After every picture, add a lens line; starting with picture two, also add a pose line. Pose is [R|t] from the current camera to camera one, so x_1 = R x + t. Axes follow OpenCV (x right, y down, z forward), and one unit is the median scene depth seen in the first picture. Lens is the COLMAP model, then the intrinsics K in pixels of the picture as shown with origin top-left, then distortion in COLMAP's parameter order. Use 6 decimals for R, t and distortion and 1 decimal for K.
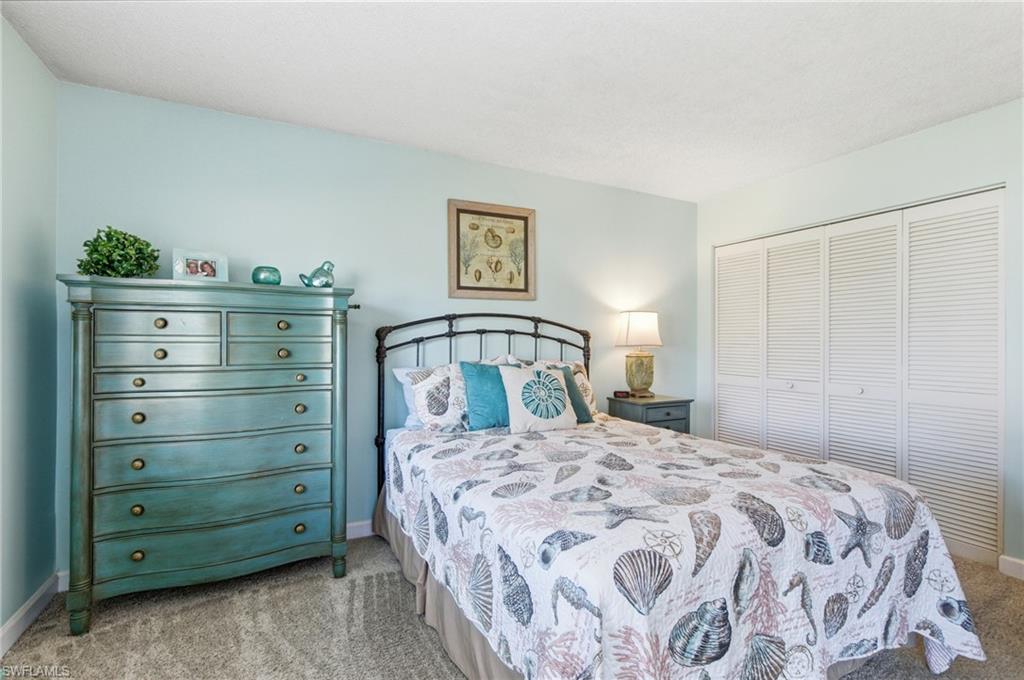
lens RADIAL K [[471.1, 0, 512.4], [0, 471.1, 341.9], [0, 0, 1]] dist [0.001912, -0.000283]
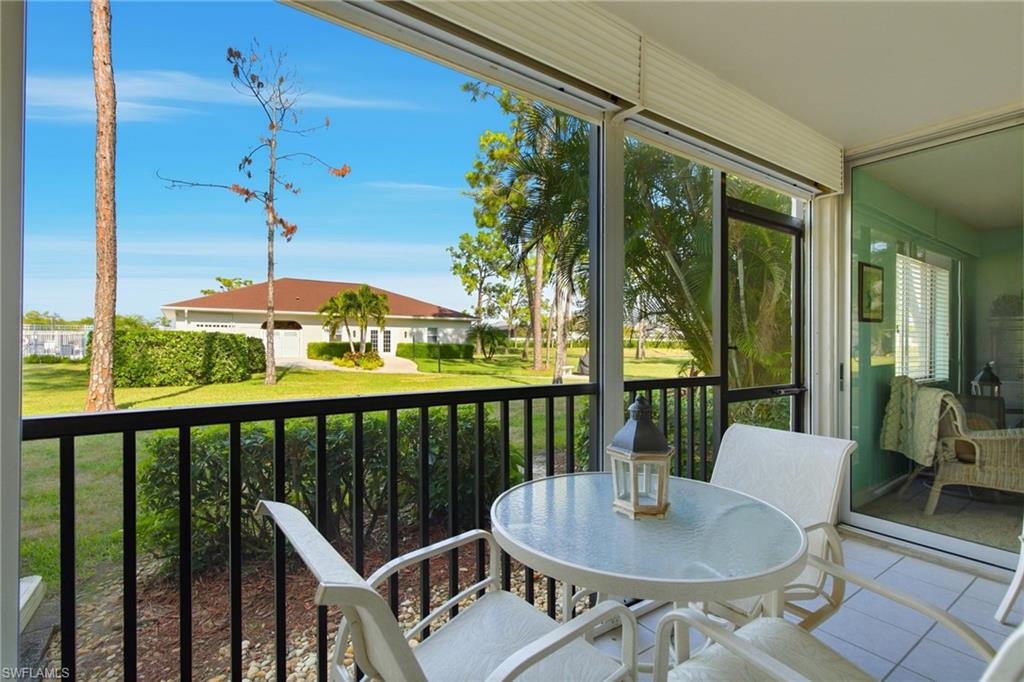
lens RADIAL K [[471.1, 0, 512.7], [0, 471.1, 344.0], [0, 0, 1]] dist [0.001912, -0.000283]
pose [[0.131881, -0.000616, -0.991265, 0.800239], [-0.001908, 0.999998, -0.000875, 0.006314], [0.991264, 0.002007, 0.131879, -1.209486]]
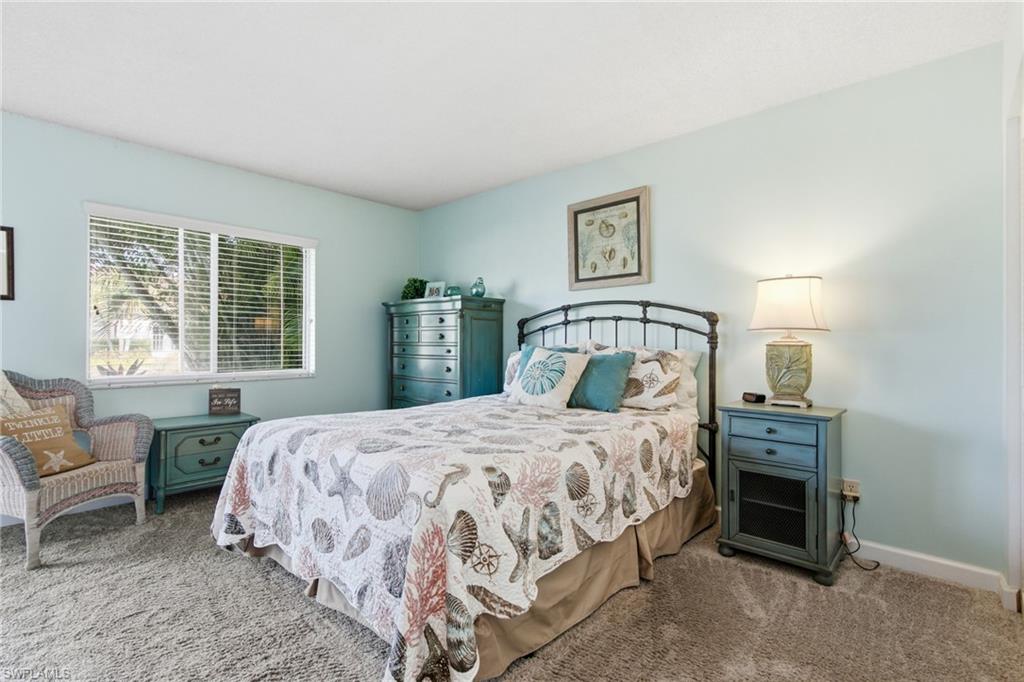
lens RADIAL K [[471.1, 0, 511.7], [0, 471.1, 340.8], [0, 0, 1]] dist [0.001912, -0.000283]
pose [[0.356311, -0.001012, -0.934367, 0.859424], [-0.003683, 0.999990, -0.002487, 0.030525], [0.934360, 0.004327, 0.356304, 0.440752]]
